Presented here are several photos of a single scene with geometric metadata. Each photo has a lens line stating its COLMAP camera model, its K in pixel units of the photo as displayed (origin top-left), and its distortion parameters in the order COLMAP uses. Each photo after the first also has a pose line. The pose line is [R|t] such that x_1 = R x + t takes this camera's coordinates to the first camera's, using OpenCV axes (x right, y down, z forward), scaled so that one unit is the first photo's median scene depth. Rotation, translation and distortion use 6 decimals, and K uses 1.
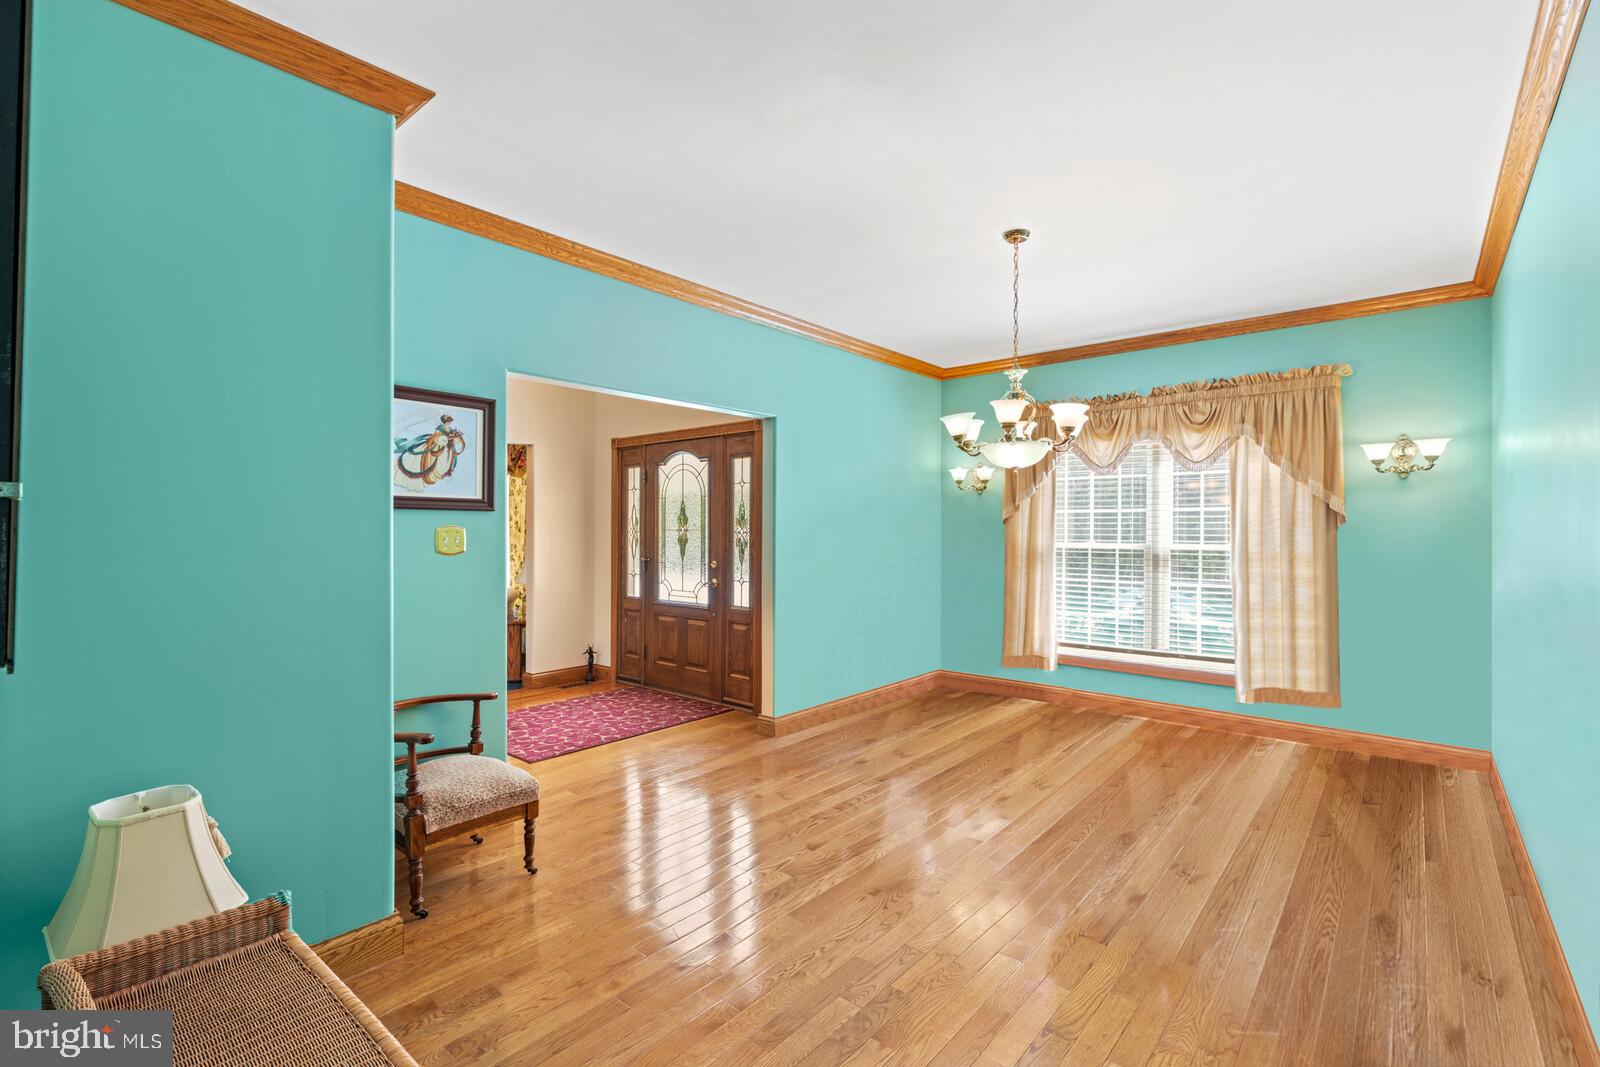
lens RADIAL K [[718.8, 0, 798.3], [0, 718.8, 531.8], [0, 0, 1]] dist [-0.000889, -0.000331]
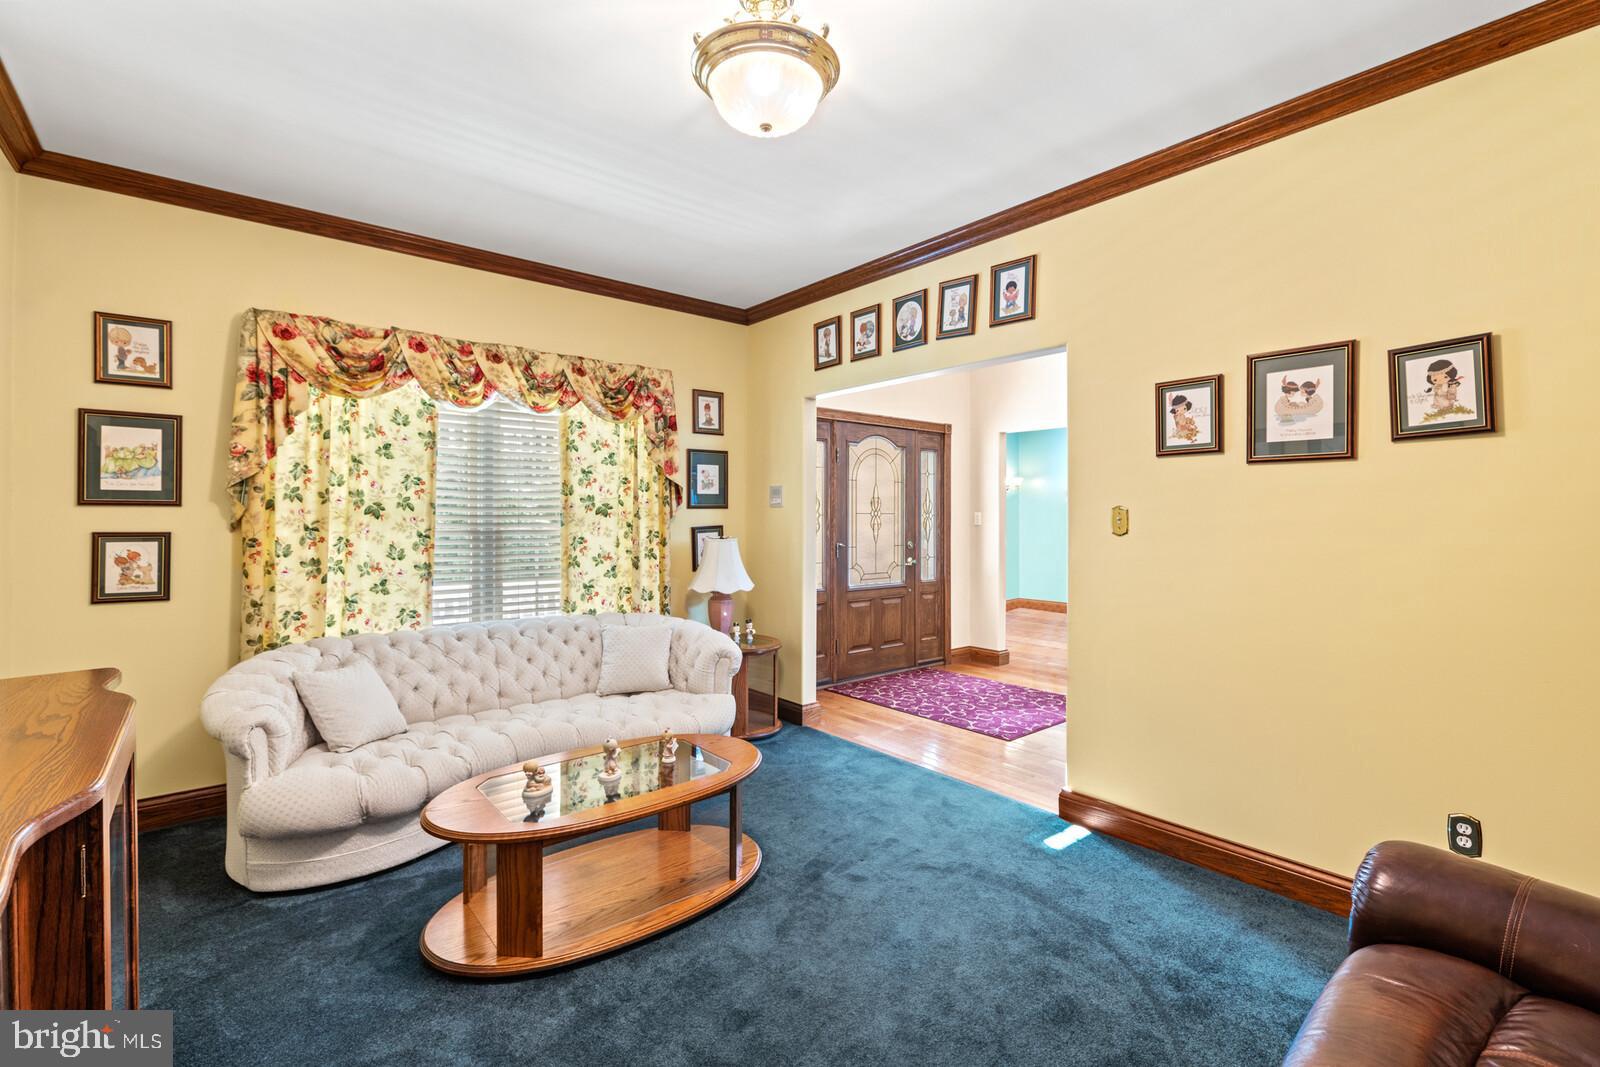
lens RADIAL K [[718.8, 0, 801.0], [0, 718.8, 525.5], [0, 0, 1]] dist [-0.000889, -0.000331]
pose [[0.167512, -0.000930, 0.985870, -1.201301], [-0.000728, 0.999999, 0.001067, 0.014047], [-0.985870, -0.000896, 0.167511, 0.952197]]
